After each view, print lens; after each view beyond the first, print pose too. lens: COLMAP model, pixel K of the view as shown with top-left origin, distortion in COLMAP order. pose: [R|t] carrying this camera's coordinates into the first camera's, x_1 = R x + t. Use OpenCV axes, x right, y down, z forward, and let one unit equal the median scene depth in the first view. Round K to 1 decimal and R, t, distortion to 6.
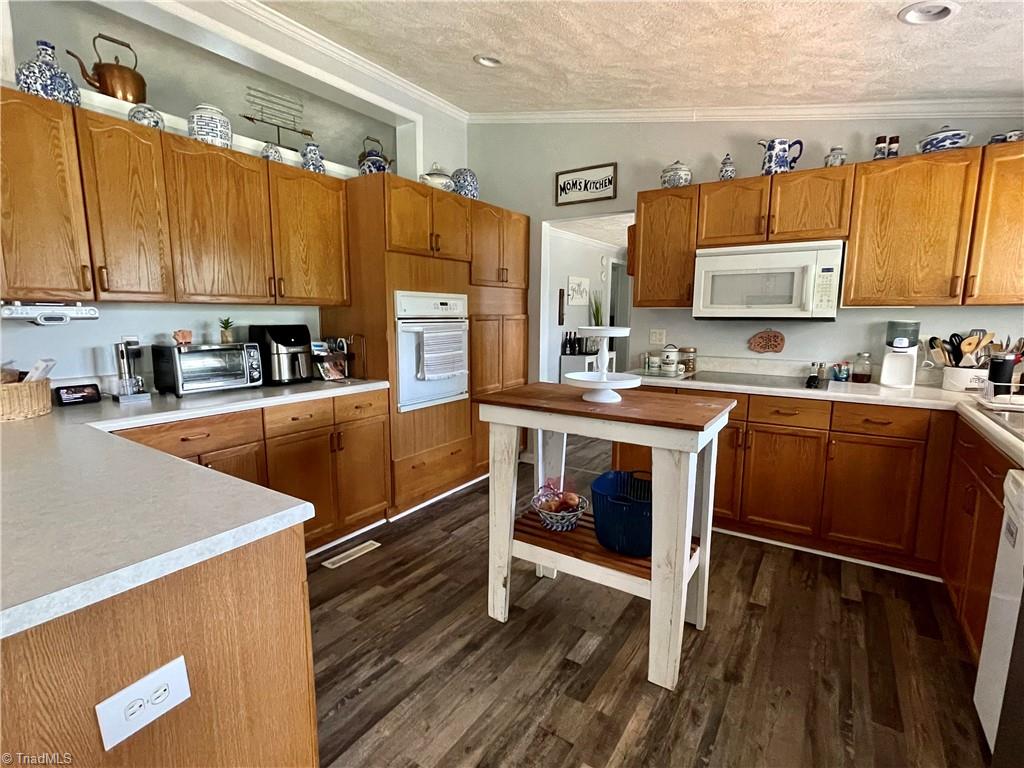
lens RADIAL K [[487.3, 0, 512.7], [0, 487.3, 384.1], [0, 0, 1]] dist [0.000263, 0.000002]
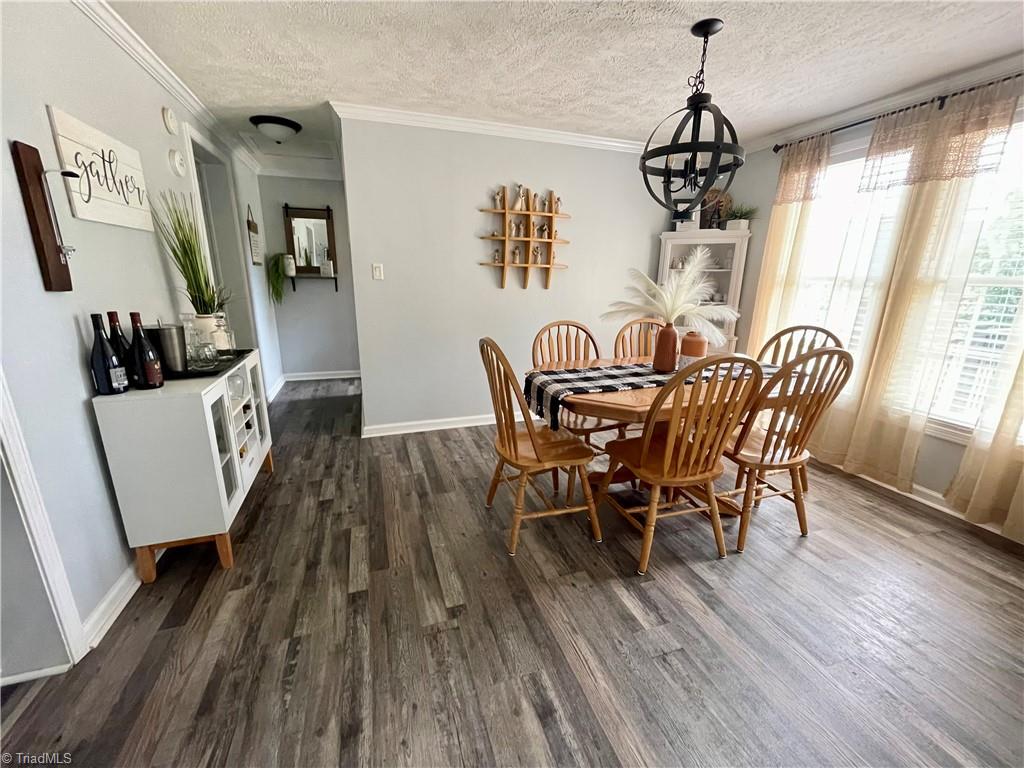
lens RADIAL K [[410.5, 0, 515.2], [0, 410.5, 384.6], [0, 0, 1]] dist [-0.005955, 0.000378]
pose [[0.600038, -0.197172, 0.775292, 0.063925], [0.097297, 0.979942, 0.173916, -0.083326], [-0.794033, -0.028922, 0.607186, 0.650288]]
